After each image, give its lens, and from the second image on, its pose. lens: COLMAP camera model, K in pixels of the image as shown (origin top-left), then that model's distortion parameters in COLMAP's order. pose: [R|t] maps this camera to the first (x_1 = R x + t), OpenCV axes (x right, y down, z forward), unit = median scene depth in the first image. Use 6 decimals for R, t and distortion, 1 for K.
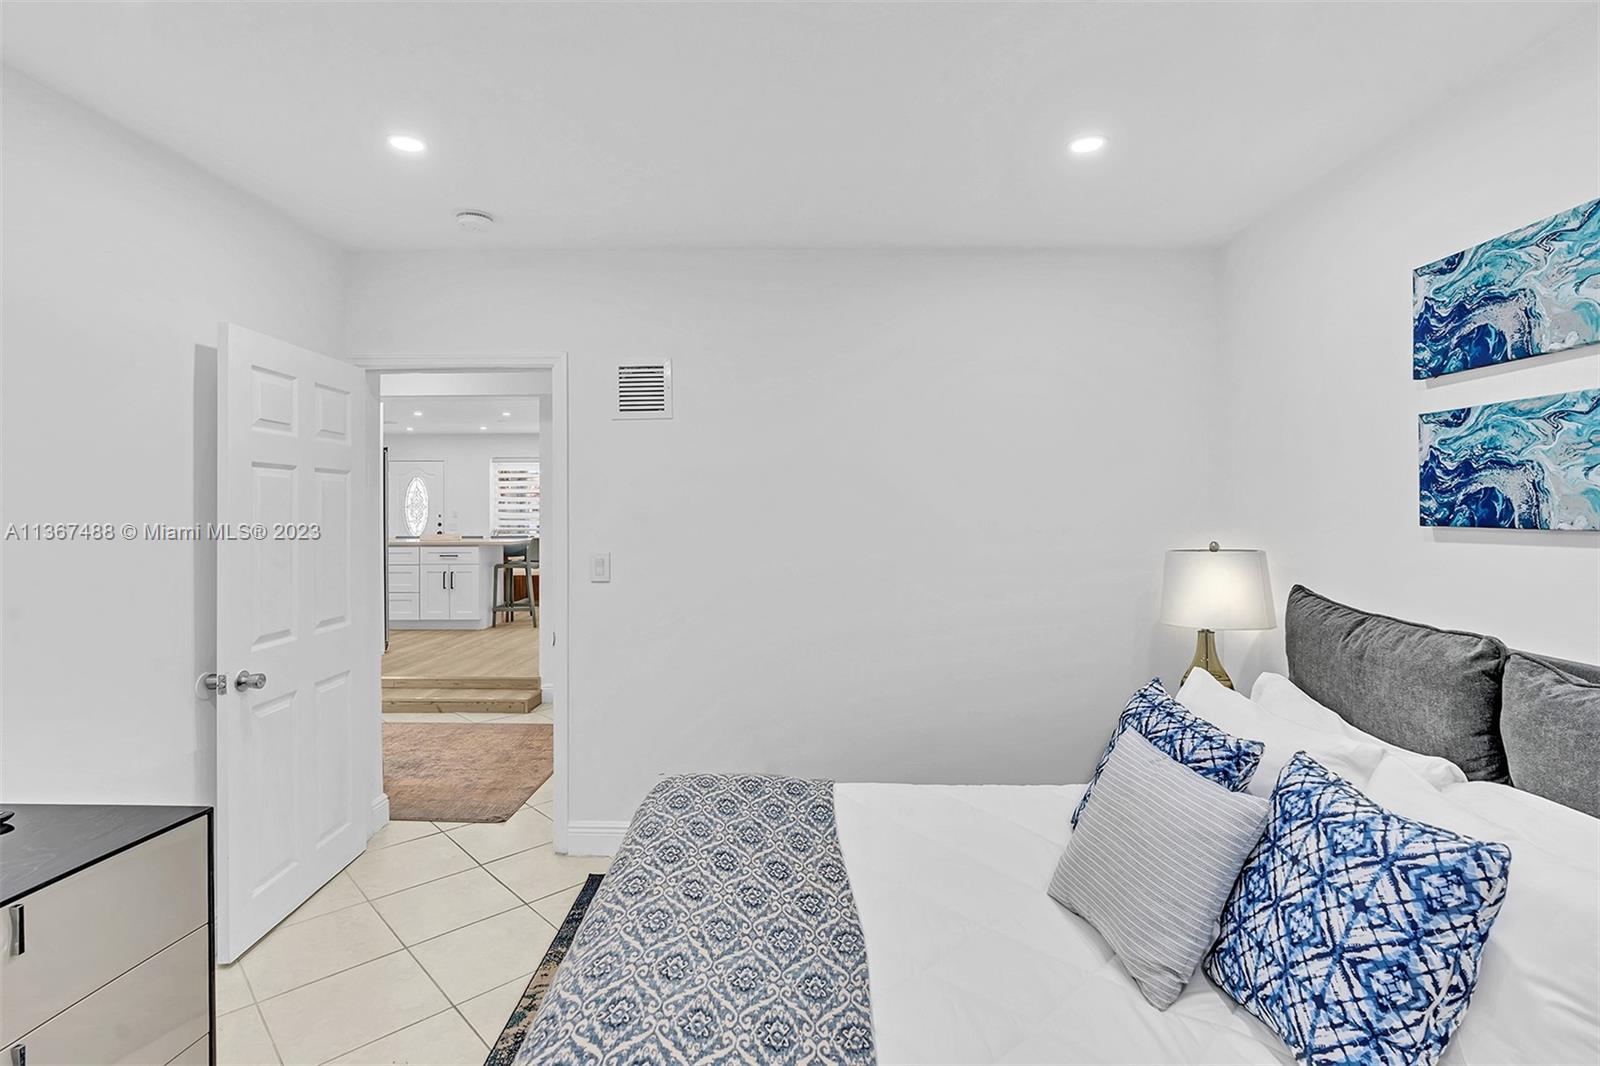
lens RADIAL K [[752.9, 0, 745.9], [0, 752.9, 520.8], [0, 0, 1]] dist [-0.016222, 0.003435]
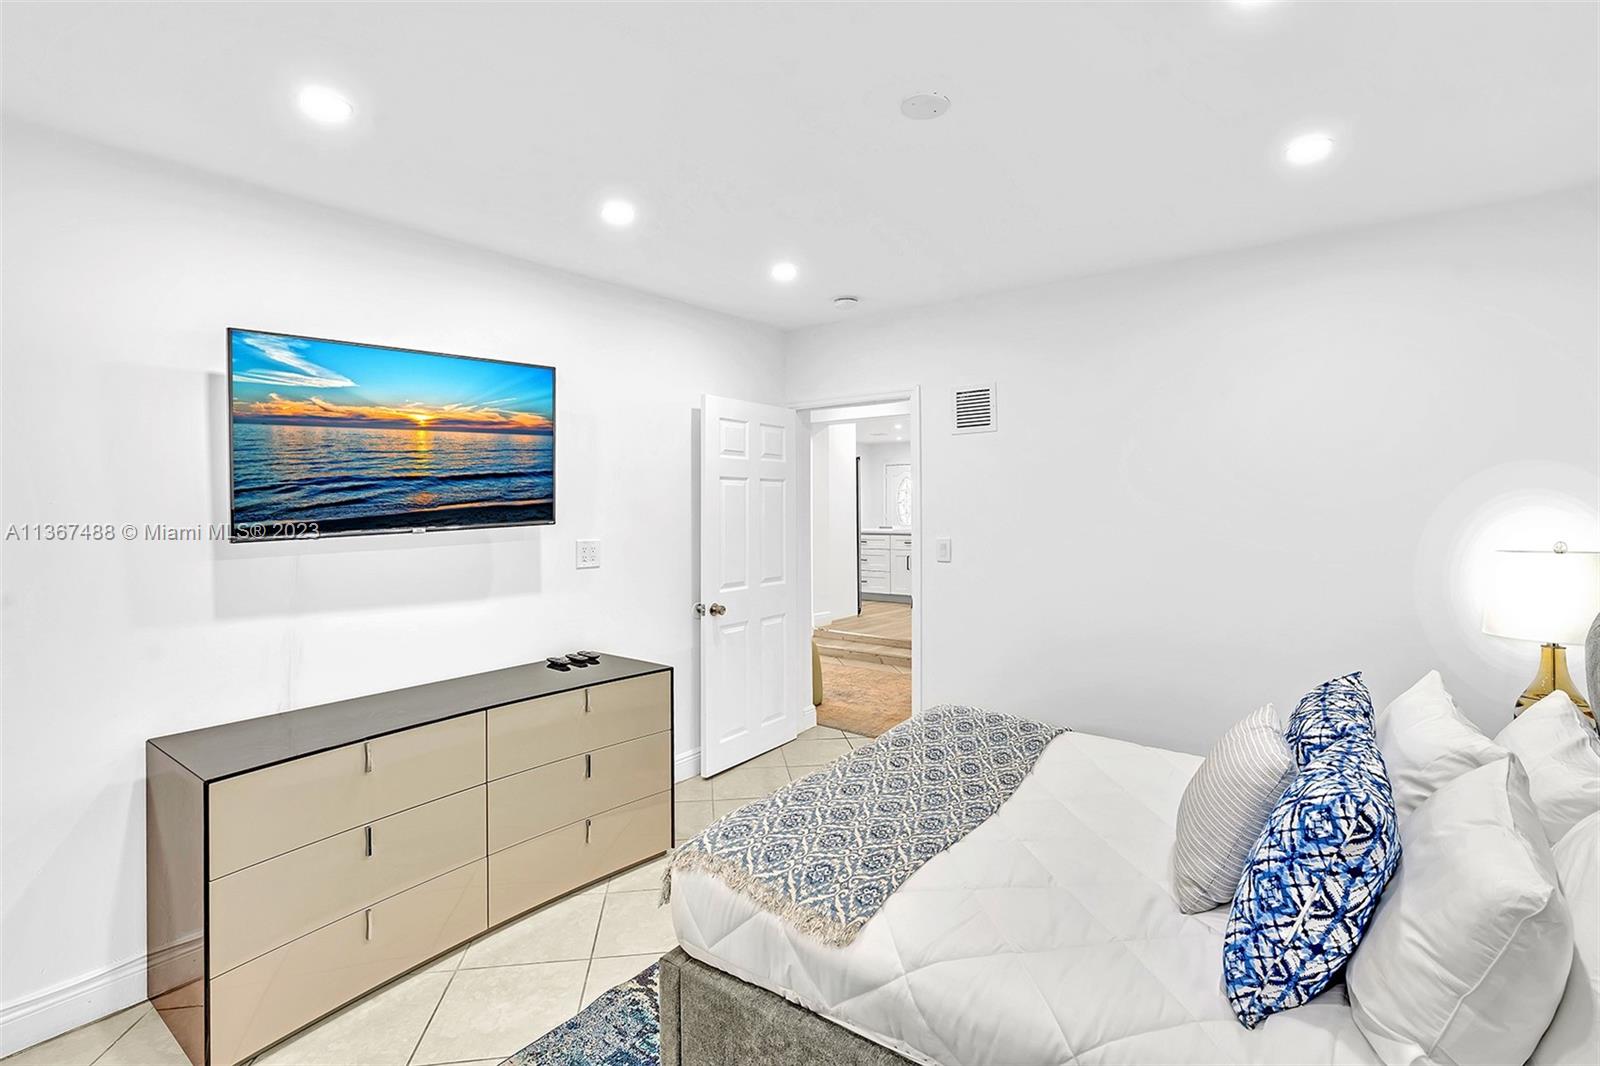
lens RADIAL K [[752.9, 0, 794.2], [0, 752.9, 523.5], [0, 0, 1]] dist [-0.016222, 0.003435]
pose [[0.797963, 0.013253, -0.602561, 0.980822], [-0.007337, 0.999898, 0.012276, 0.006044], [0.602662, -0.005375, 0.797979, -0.461079]]
